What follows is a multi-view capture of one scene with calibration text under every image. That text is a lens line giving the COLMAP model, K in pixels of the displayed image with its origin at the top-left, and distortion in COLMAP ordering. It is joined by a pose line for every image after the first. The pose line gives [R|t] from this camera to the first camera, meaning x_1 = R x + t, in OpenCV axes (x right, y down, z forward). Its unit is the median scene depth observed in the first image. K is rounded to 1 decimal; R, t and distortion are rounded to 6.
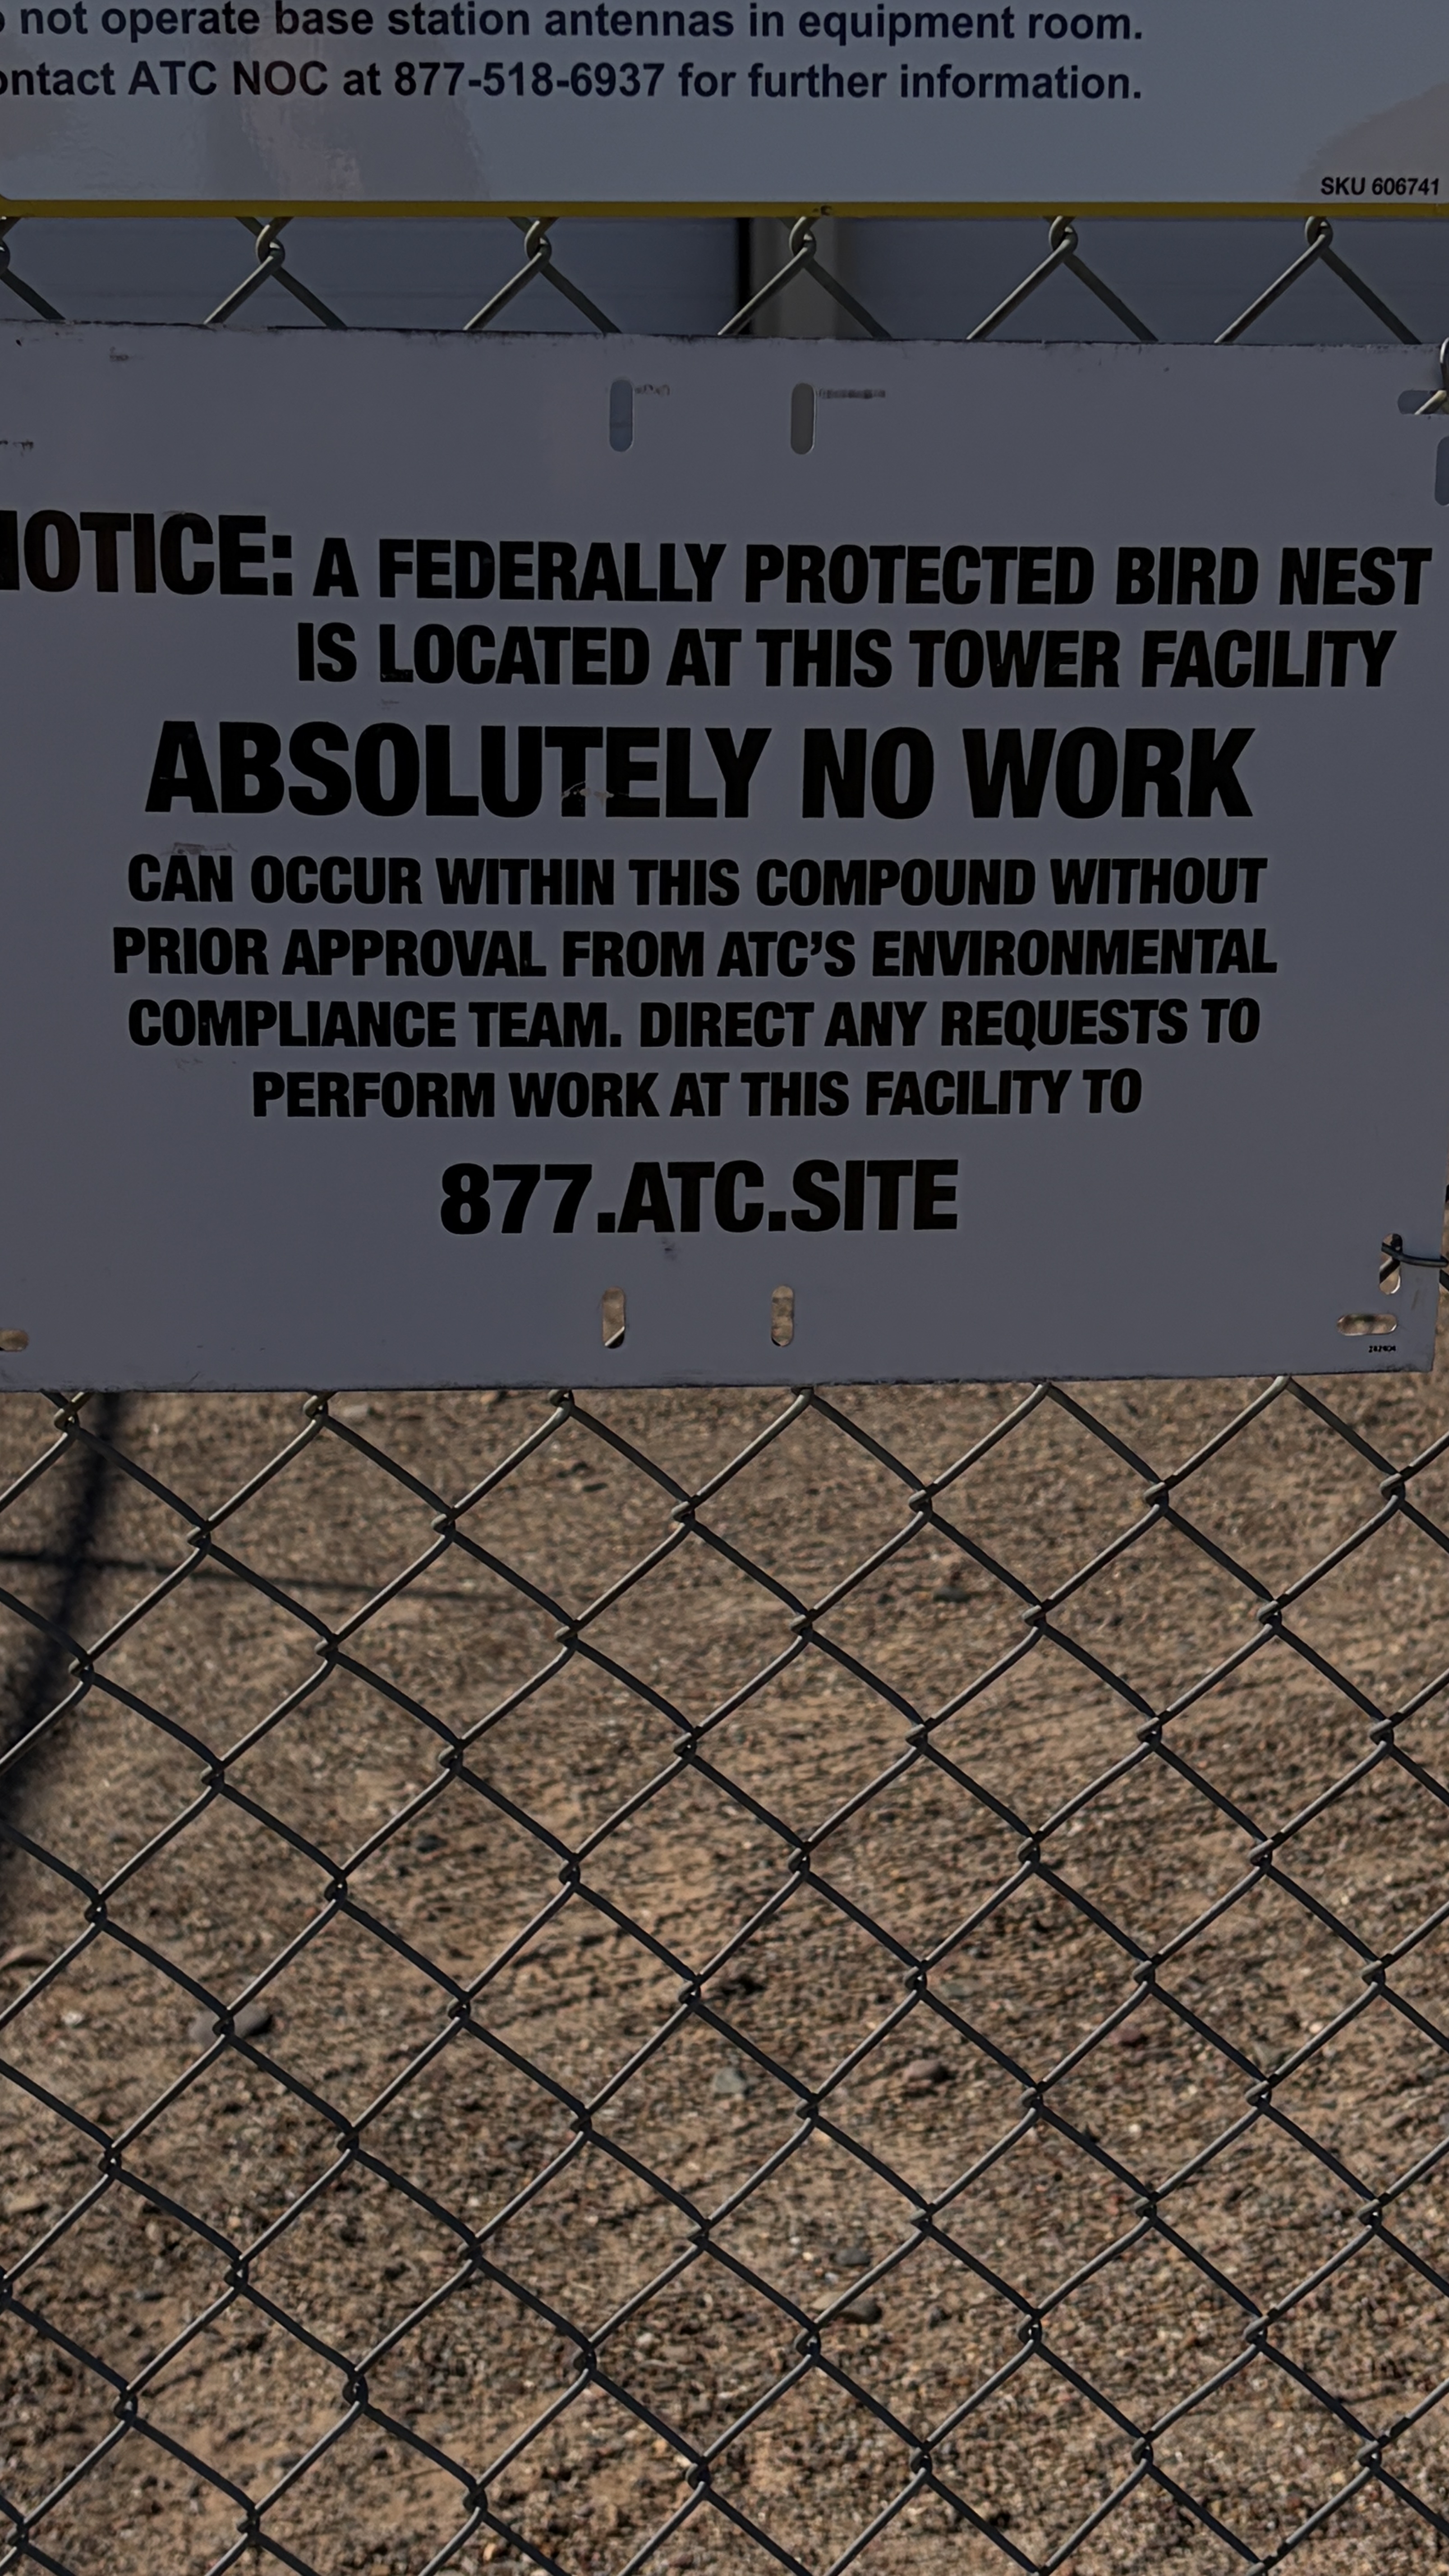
lens RADIAL K [[3736.0, 0, 724.5], [0, 3736.0, 1288.0], [0, 0, 1]] dist [0.271593, -1.128533]
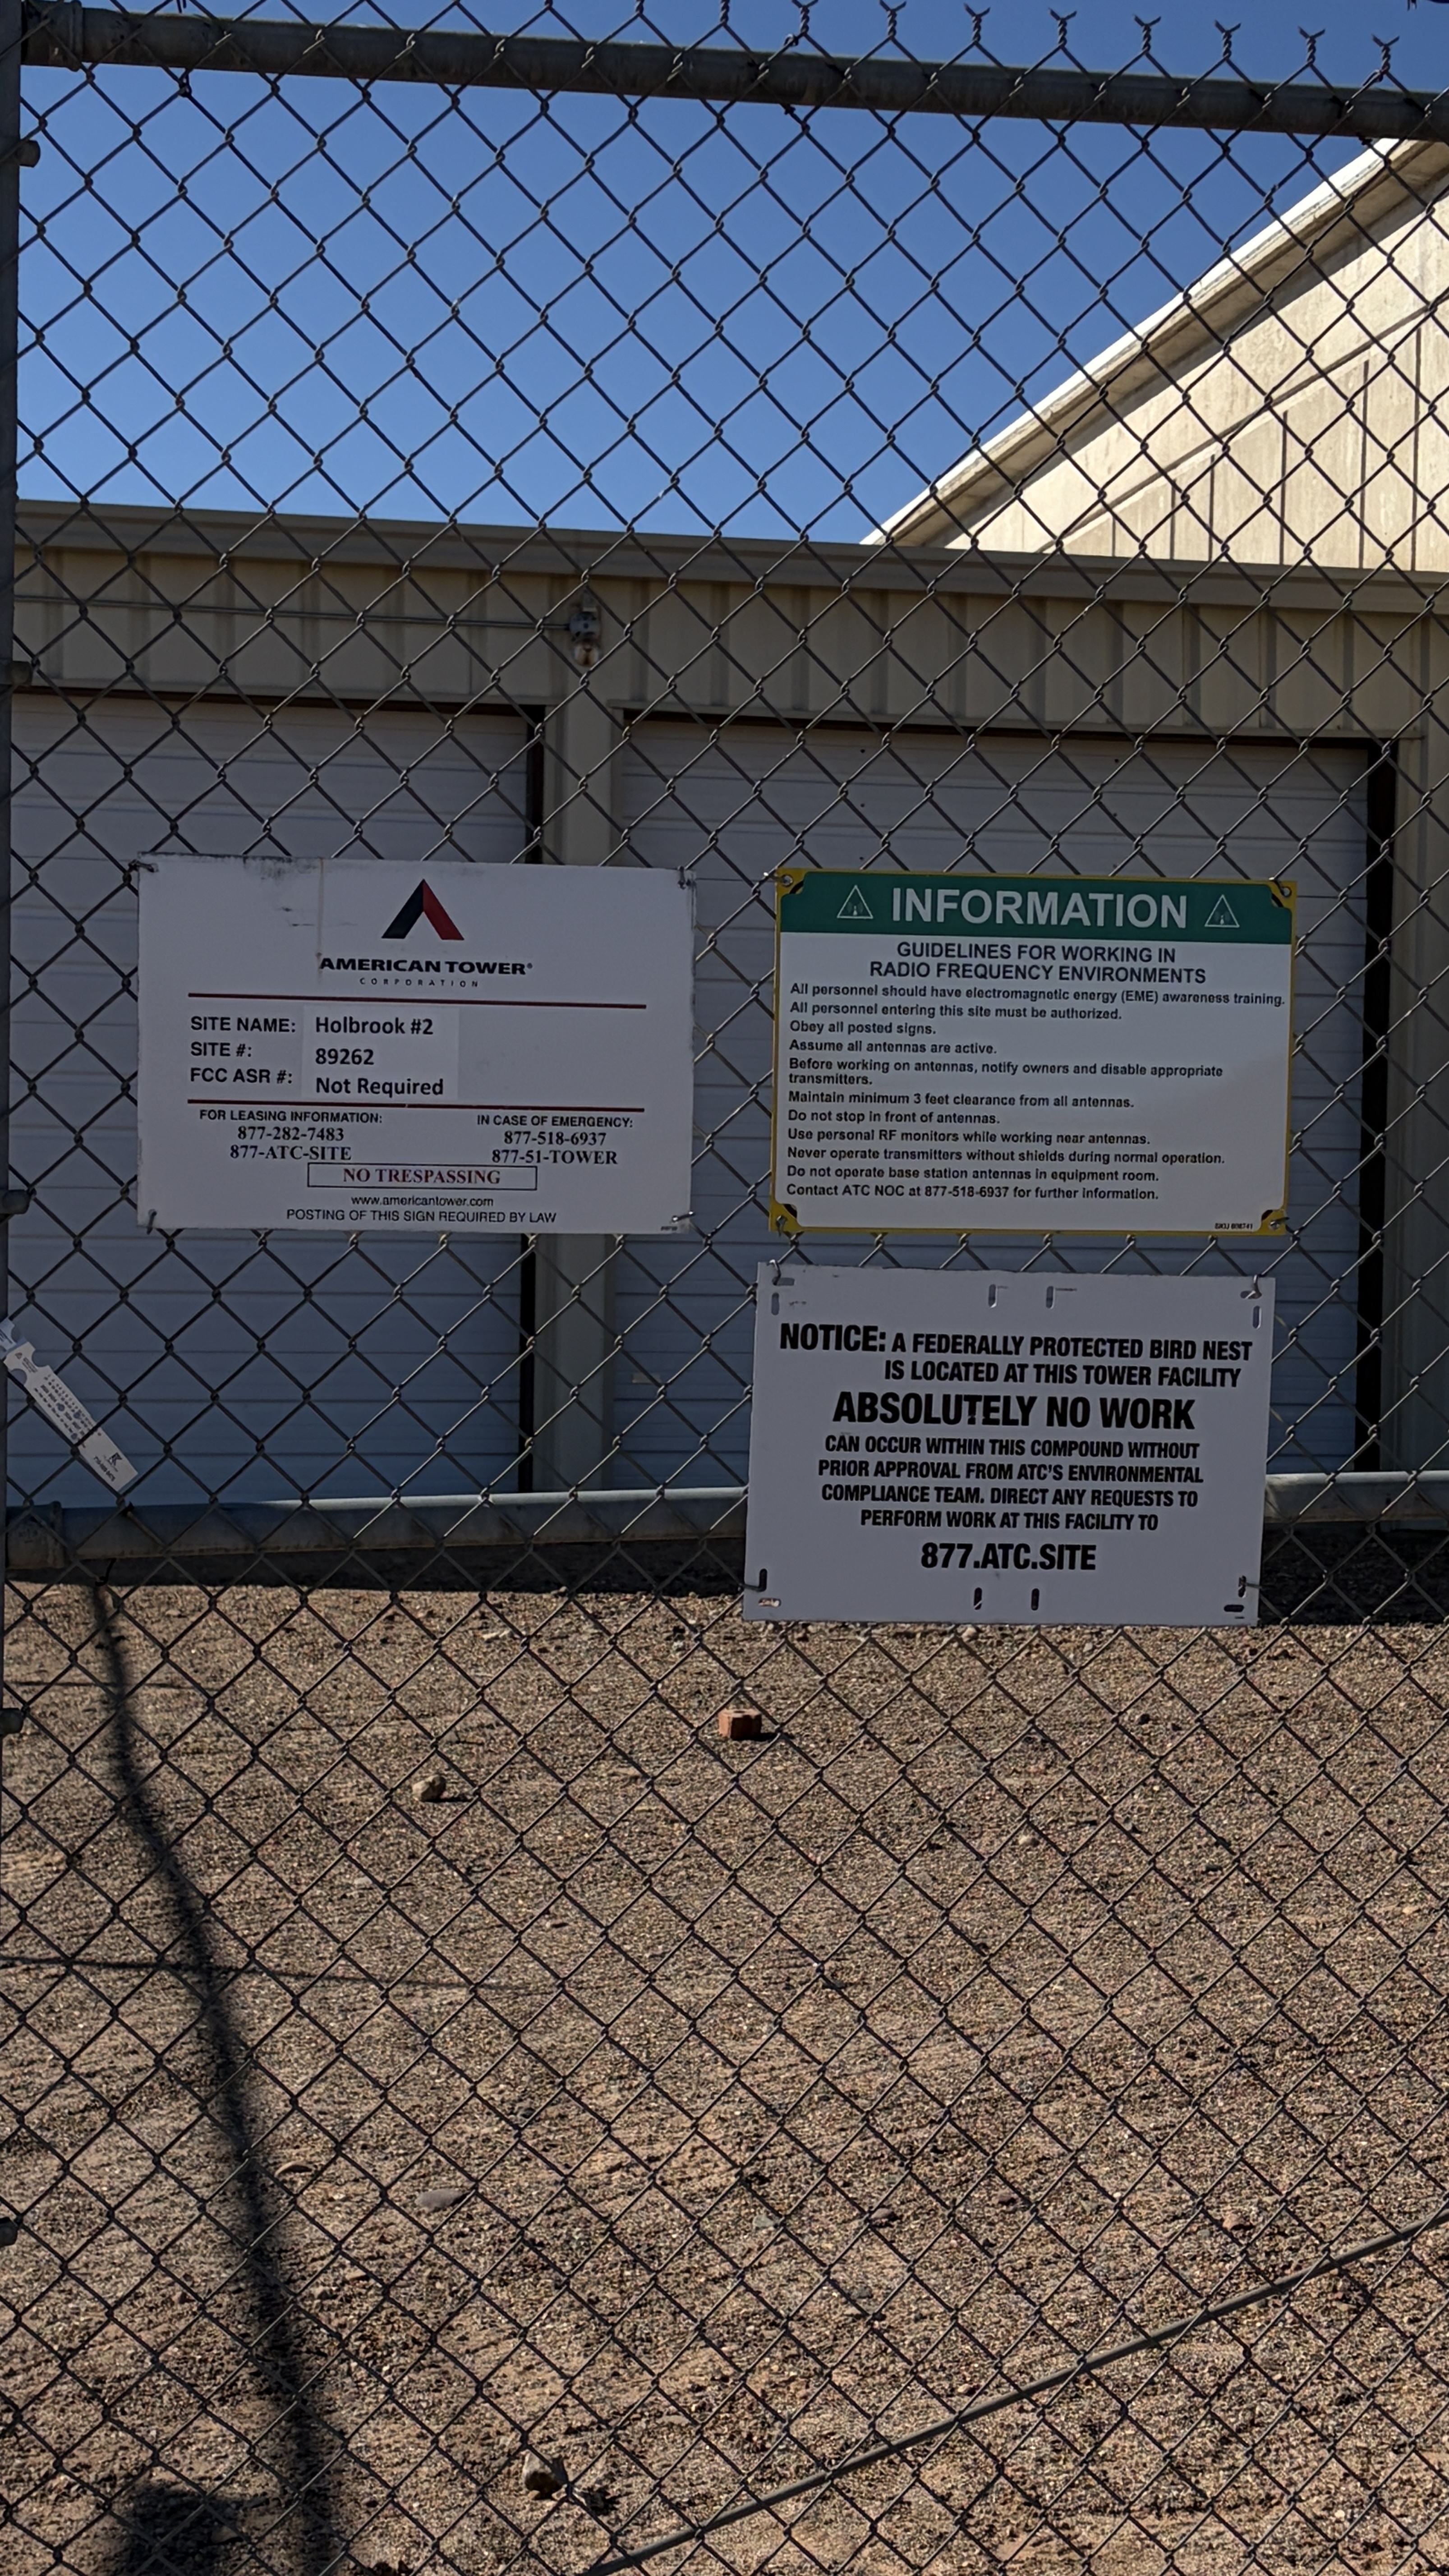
lens RADIAL K [[3736.0, 0, 724.5], [0, 3736.0, 1288.0], [0, 0, 1]] dist [0.271593, -1.128533]
pose [[0.995040, 0.018299, 0.097776, -0.521070], [-0.001213, 0.985094, -0.172011, 0.274621], [-0.099466, 0.171039, 0.980231, -1.881868]]
